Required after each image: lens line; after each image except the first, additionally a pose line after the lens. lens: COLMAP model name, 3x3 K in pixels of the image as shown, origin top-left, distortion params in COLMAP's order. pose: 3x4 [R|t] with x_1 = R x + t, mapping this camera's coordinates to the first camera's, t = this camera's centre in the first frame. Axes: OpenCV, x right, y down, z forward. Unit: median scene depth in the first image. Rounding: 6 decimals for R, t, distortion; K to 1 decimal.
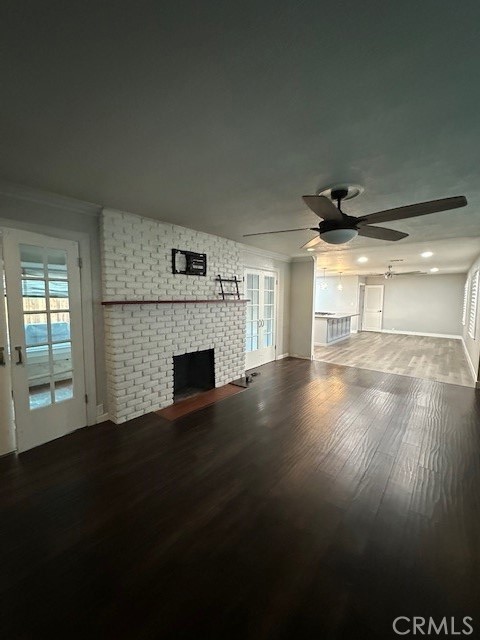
lens RADIAL K [[251.9, 0, 240.0], [0, 251.9, 320.0], [0, 0, 1]] dist [-0.002071, -0.000375]
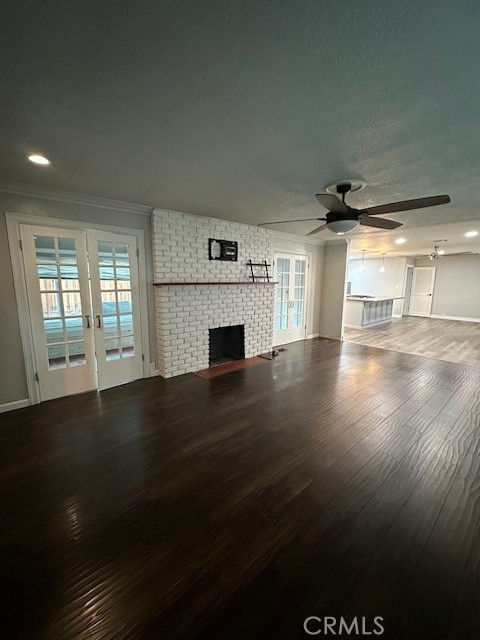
lens RADIAL K [[251.9, 0, 240.0], [0, 251.9, 320.0], [0, 0, 1]] dist [-0.002071, -0.000375]
pose [[0.980894, 0.032921, -0.191736, 0.104092], [-0.019345, 0.997199, 0.072250, 0.009931], [0.193577, -0.067160, 0.978784, -0.140645]]
